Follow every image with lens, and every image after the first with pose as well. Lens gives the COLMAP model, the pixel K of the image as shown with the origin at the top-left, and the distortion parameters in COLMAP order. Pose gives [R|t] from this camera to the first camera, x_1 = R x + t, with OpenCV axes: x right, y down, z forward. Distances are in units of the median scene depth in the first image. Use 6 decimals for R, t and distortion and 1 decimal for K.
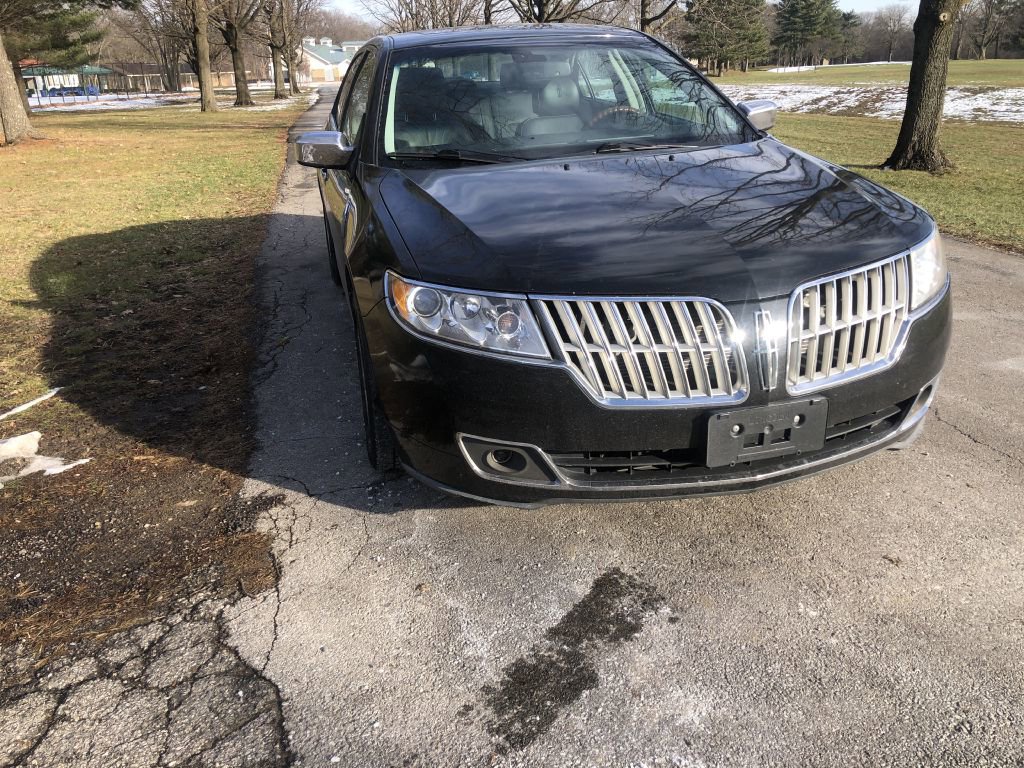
lens RADIAL K [[828.5, 0, 493.5], [0, 828.5, 386.1], [0, 0, 1]] dist [0.026413, -0.013454]
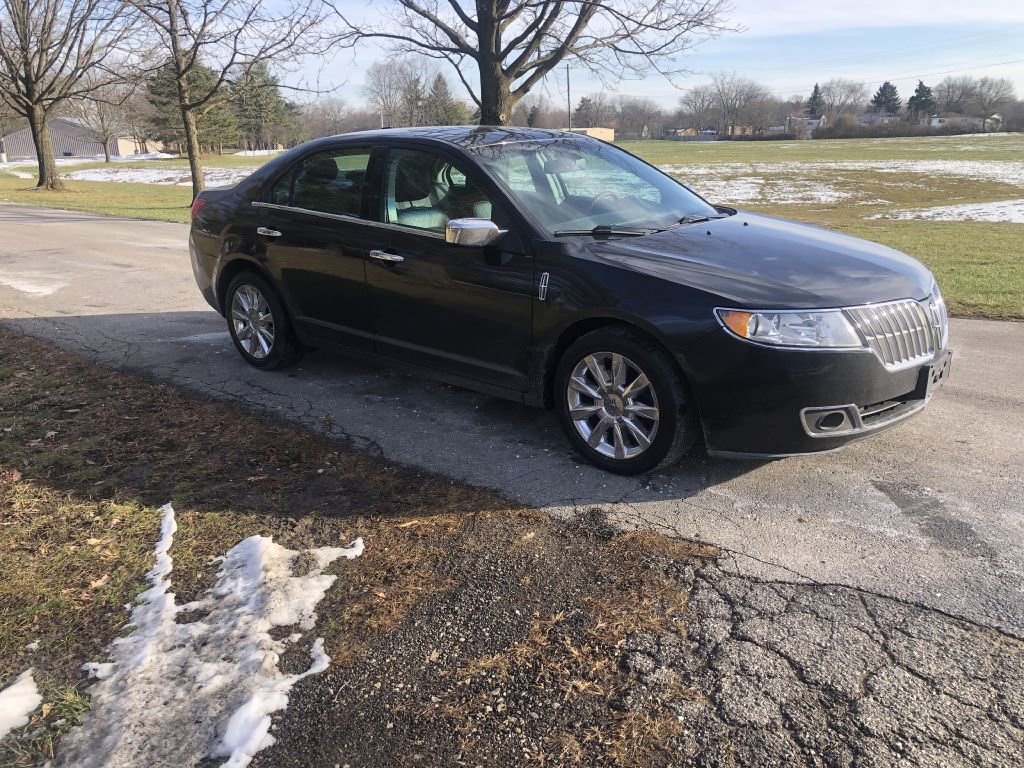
lens RADIAL K [[834.0, 0, 503.8], [0, 834.0, 380.0], [0, 0, 1]] dist [0.018461, 0.003860]
pose [[0.819692, -0.145467, 0.554026, -1.316574], [0.198819, 0.979337, -0.037018, -0.044797], [-0.537193, 0.140494, 0.831676, 0.045454]]
